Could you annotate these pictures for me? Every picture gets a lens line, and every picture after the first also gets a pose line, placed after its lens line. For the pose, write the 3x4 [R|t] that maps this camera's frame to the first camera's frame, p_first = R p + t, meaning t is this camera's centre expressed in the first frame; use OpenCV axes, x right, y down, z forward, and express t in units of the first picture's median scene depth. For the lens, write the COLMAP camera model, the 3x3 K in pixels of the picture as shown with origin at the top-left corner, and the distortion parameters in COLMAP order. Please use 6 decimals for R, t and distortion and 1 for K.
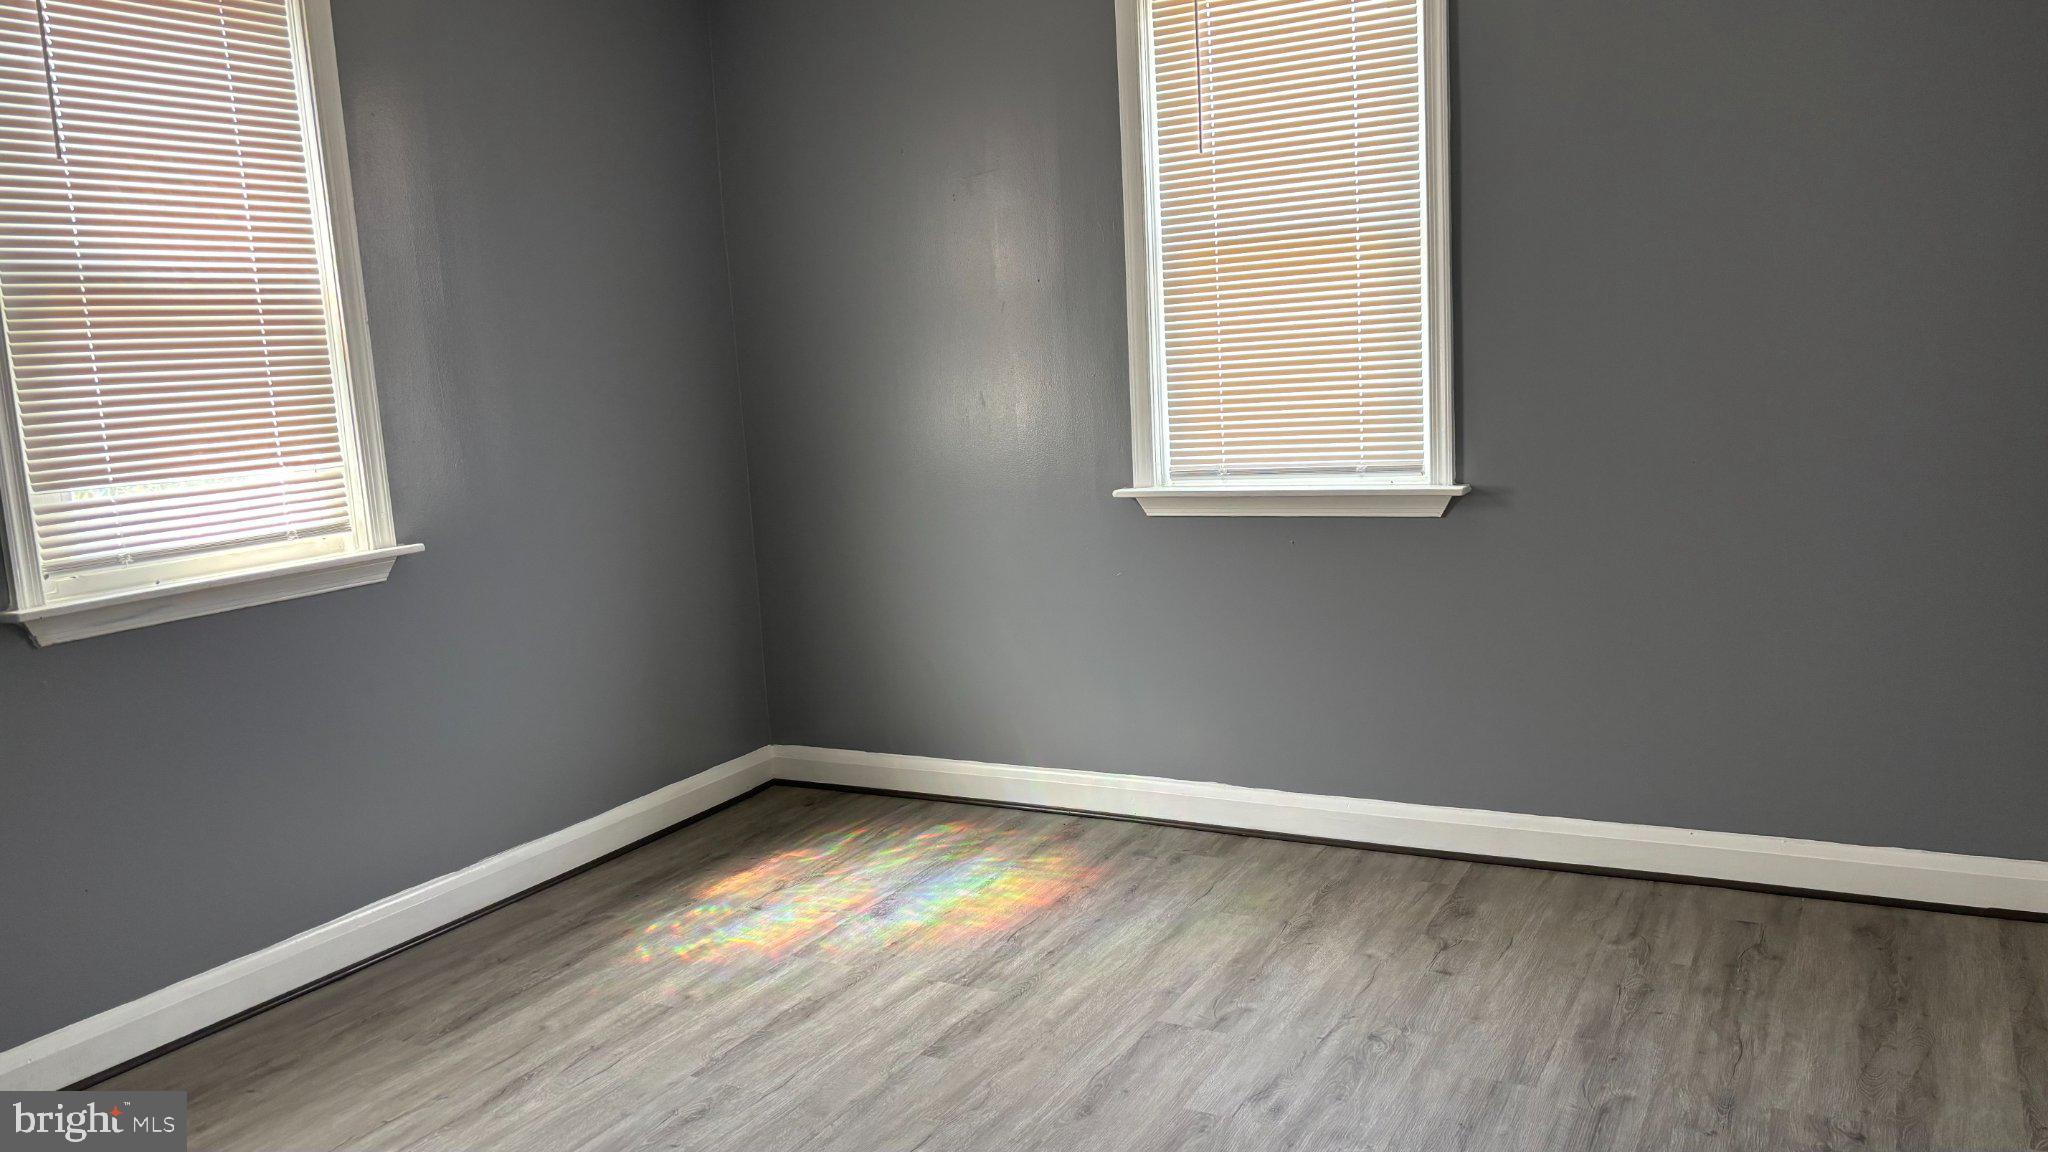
lens RADIAL K [[1553.5, 0, 1003.8], [0, 1553.5, 567.3], [0, 0, 1]] dist [-0.018824, -0.038094]
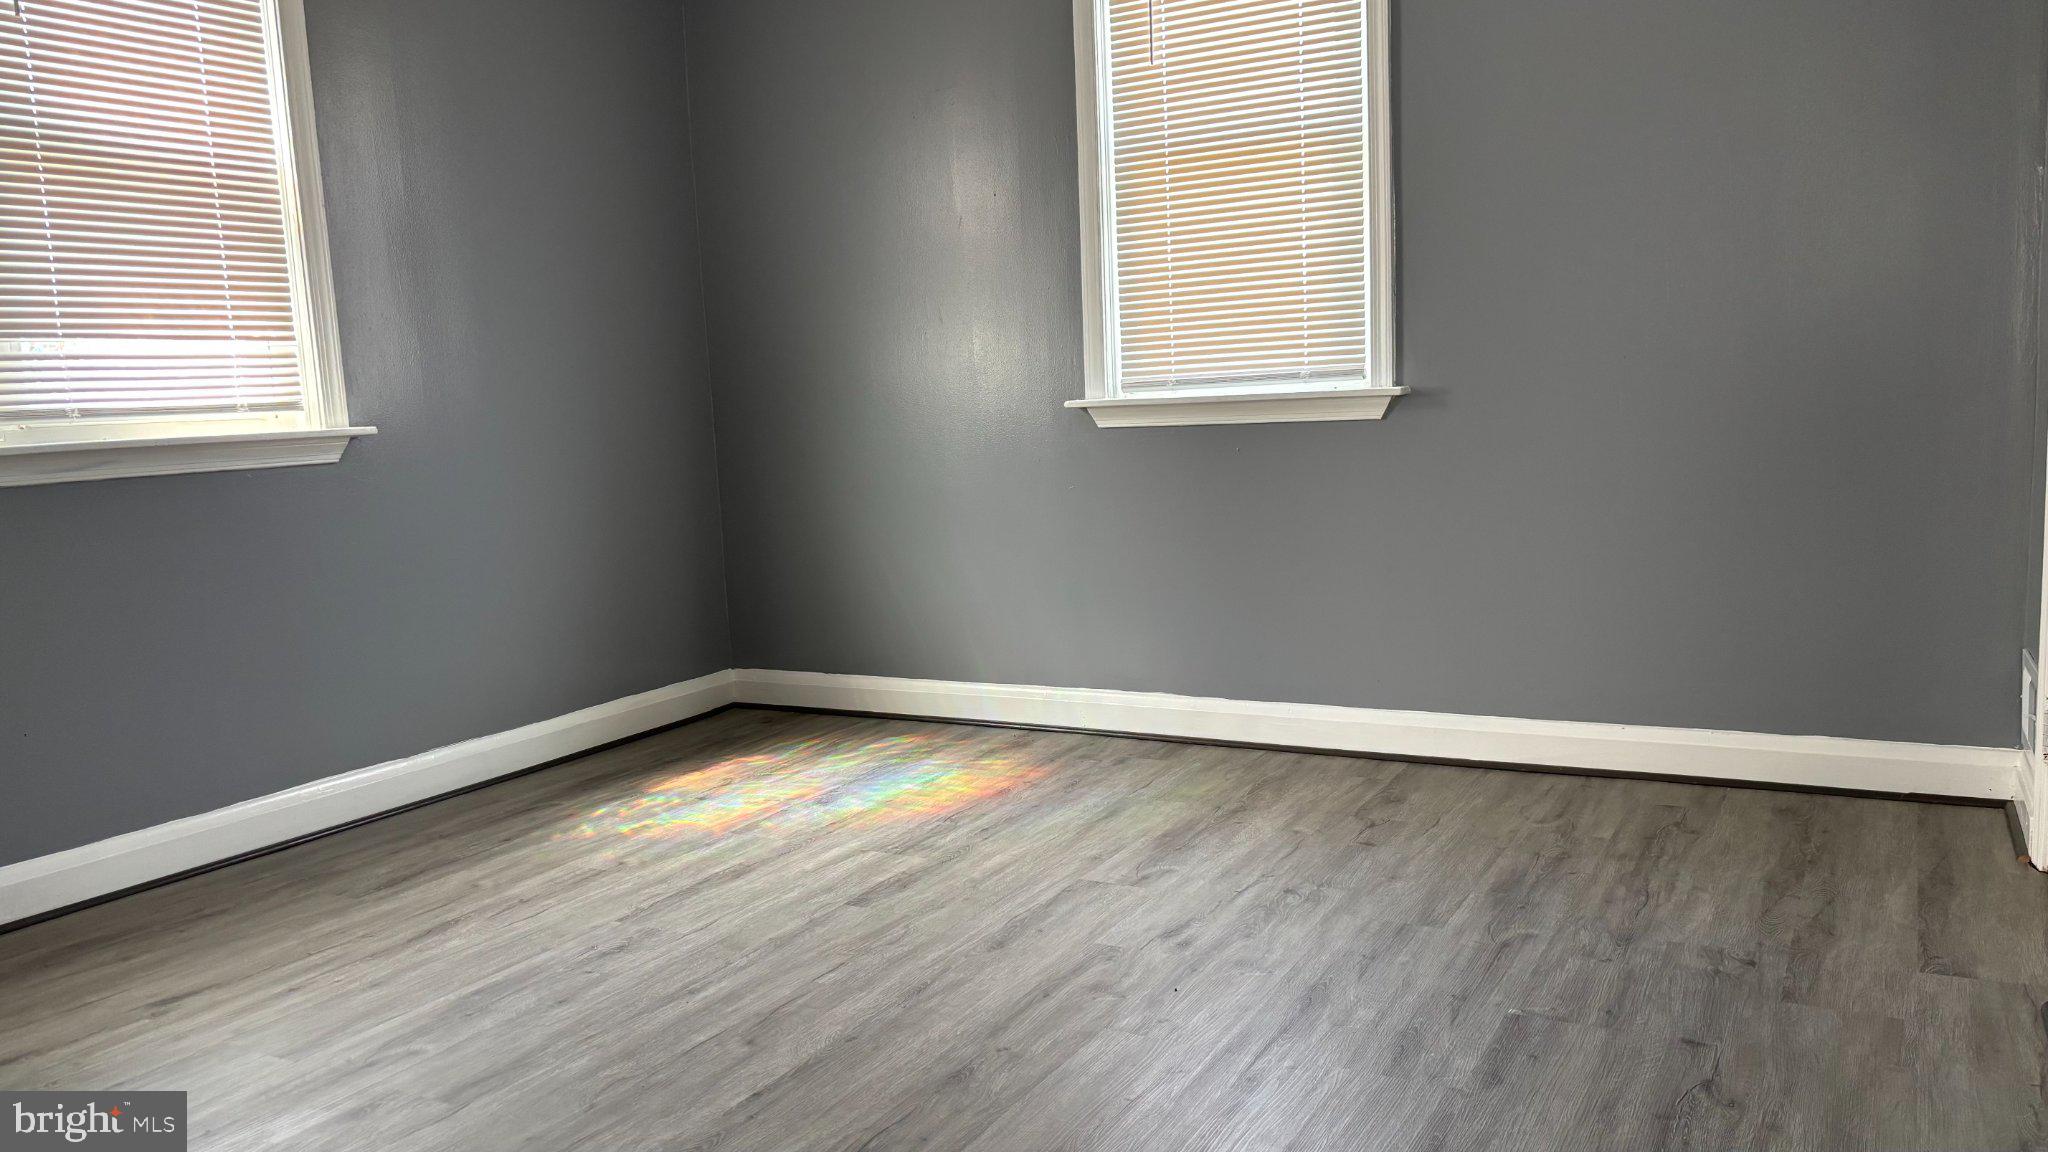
lens RADIAL K [[1553.5, 0, 1028.6], [0, 1553.5, 593.5], [0, 0, 1]] dist [-0.018824, -0.038094]
pose [[0.999881, 0.013771, 0.006915, 0.048915], [-0.013708, 0.999865, -0.009097, 0.101072], [-0.007039, 0.009001, 0.999935, -0.014763]]
